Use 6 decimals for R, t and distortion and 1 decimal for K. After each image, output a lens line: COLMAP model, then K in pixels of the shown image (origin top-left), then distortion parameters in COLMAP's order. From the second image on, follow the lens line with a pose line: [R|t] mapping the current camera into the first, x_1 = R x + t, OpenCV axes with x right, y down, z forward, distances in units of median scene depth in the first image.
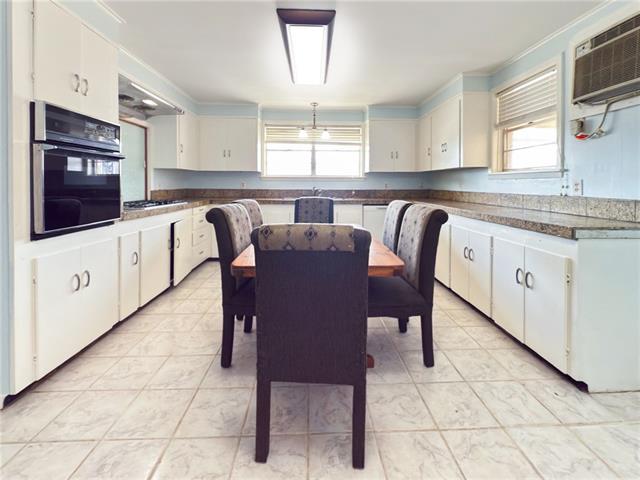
lens RADIAL K [[275.5, 0, 322.4], [0, 275.5, 193.3], [0, 0, 1]] dist [0.019266, 0.001132]
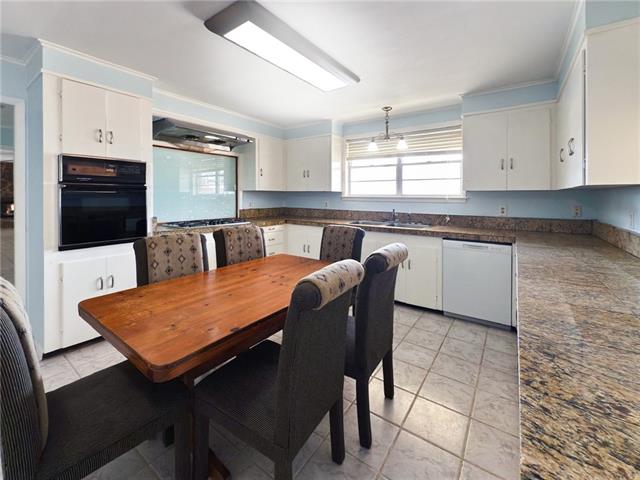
lens RADIAL K [[275.5, 0, 325.4], [0, 275.5, 205.0], [0, 0, 1]] dist [0.019266, 0.001132]
pose [[0.796367, 0.023354, -0.604363, 0.356700], [-0.025115, 0.999669, 0.005535, -0.041961], [0.604292, 0.010771, 0.796690, 0.262382]]
